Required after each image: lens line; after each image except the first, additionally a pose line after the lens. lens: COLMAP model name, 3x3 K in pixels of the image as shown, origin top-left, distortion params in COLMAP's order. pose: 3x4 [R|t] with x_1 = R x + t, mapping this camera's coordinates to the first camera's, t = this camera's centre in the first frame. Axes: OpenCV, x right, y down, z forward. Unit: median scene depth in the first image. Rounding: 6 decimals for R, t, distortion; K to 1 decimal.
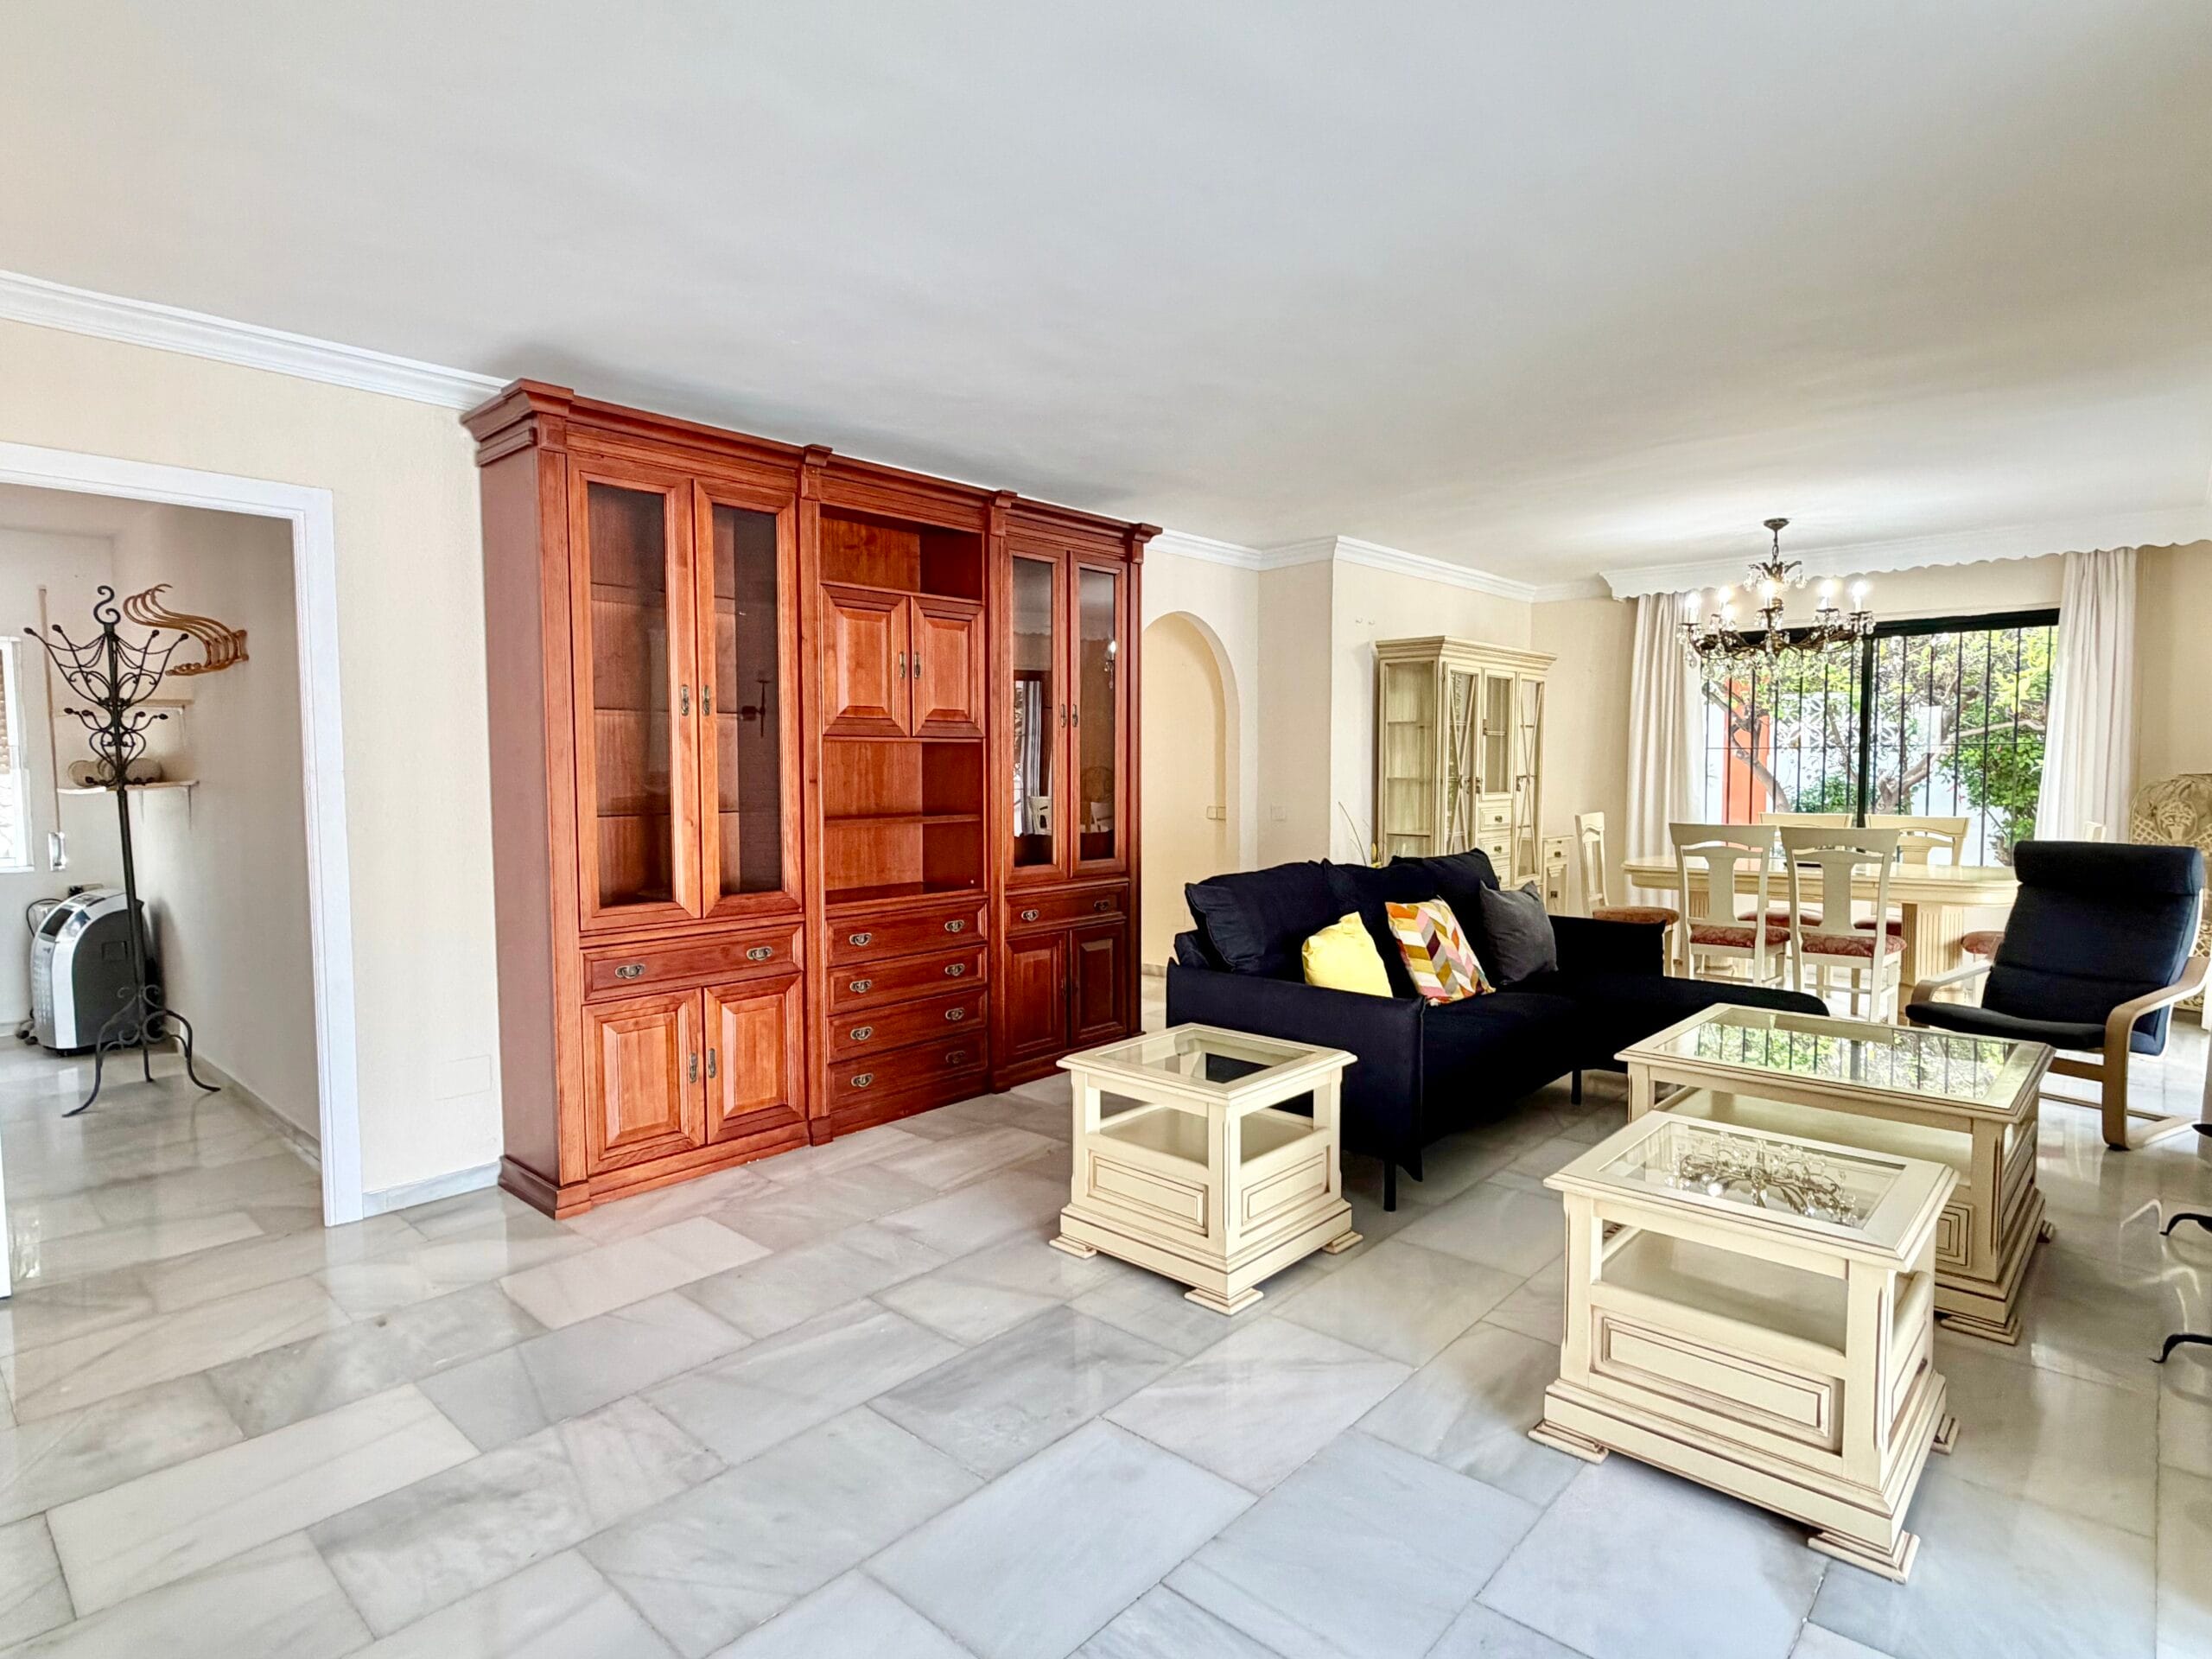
lens RADIAL K [[1177.4, 0, 1103.1], [0, 1177.4, 830.7], [0, 0, 1]] dist [0.000027, -0.000452]
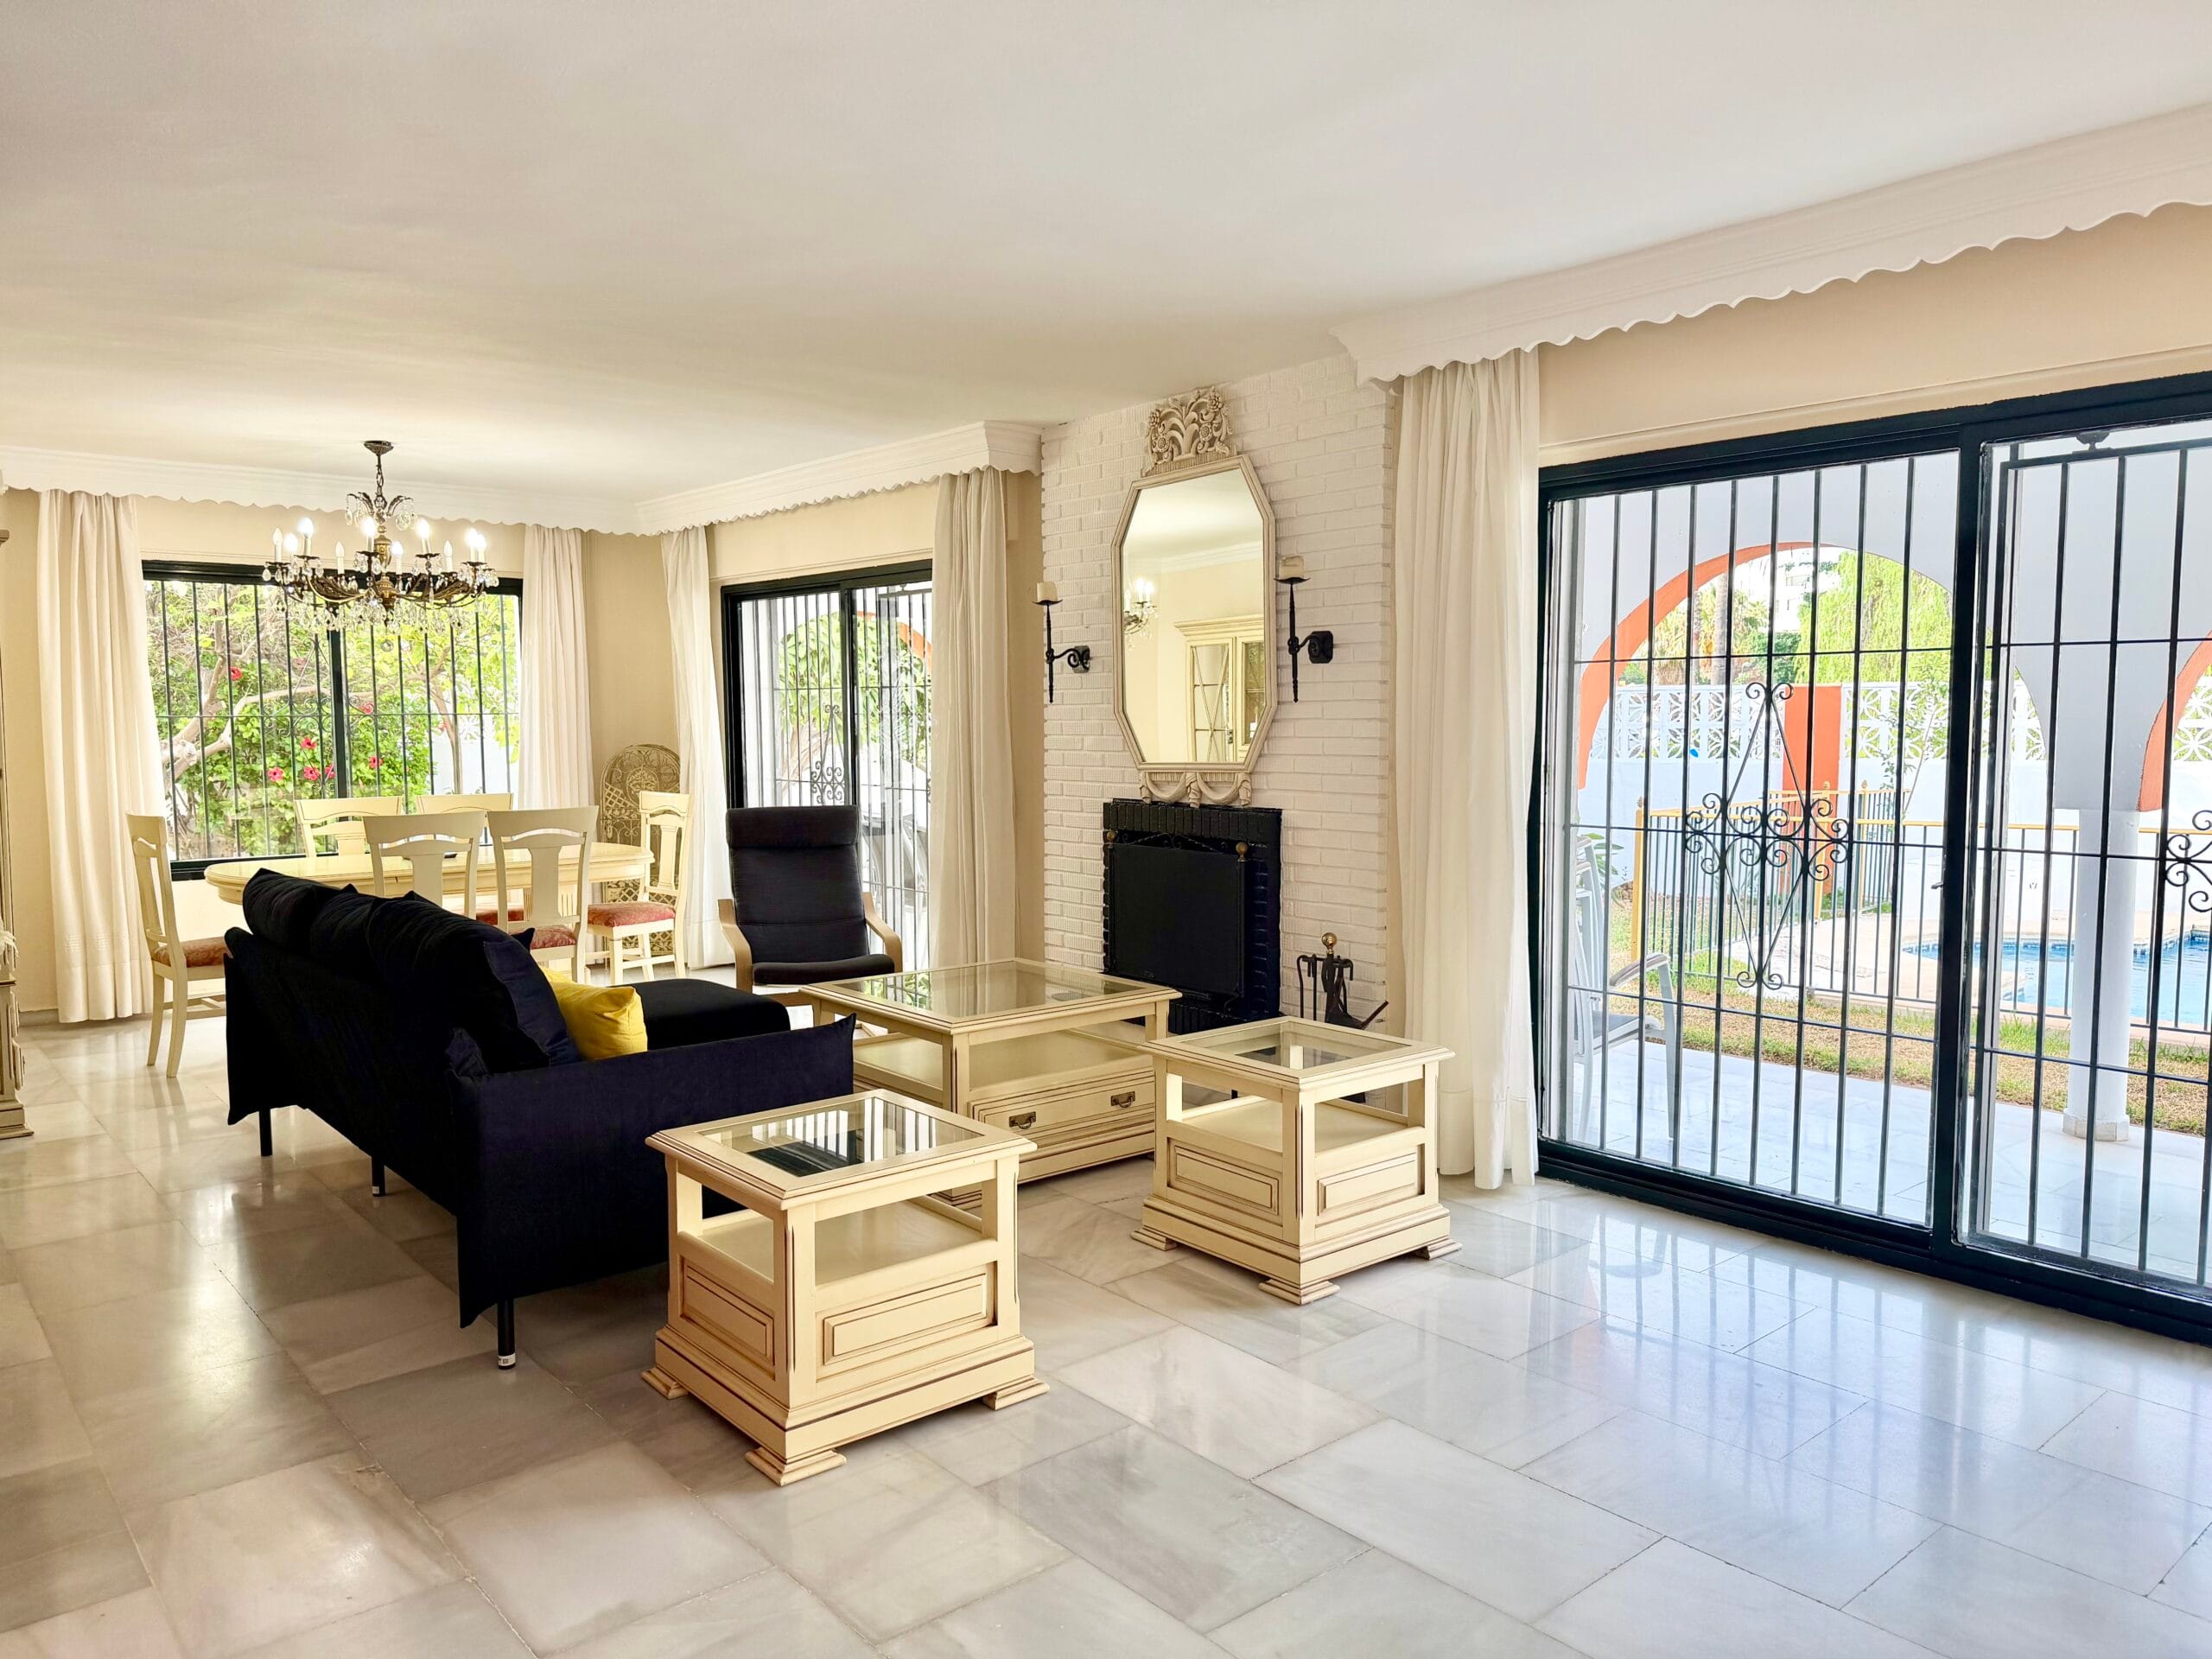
lens RADIAL K [[1564.7, 0, 1107.7], [0, 1564.7, 828.9], [0, 0, 1]] dist [0.000557, 0.000485]
pose [[0.127181, -0.065625, 0.989706, -0.895652], [0.062842, 0.996337, 0.057989, -0.051211], [-0.989887, 0.054820, 0.130839, 0.718686]]
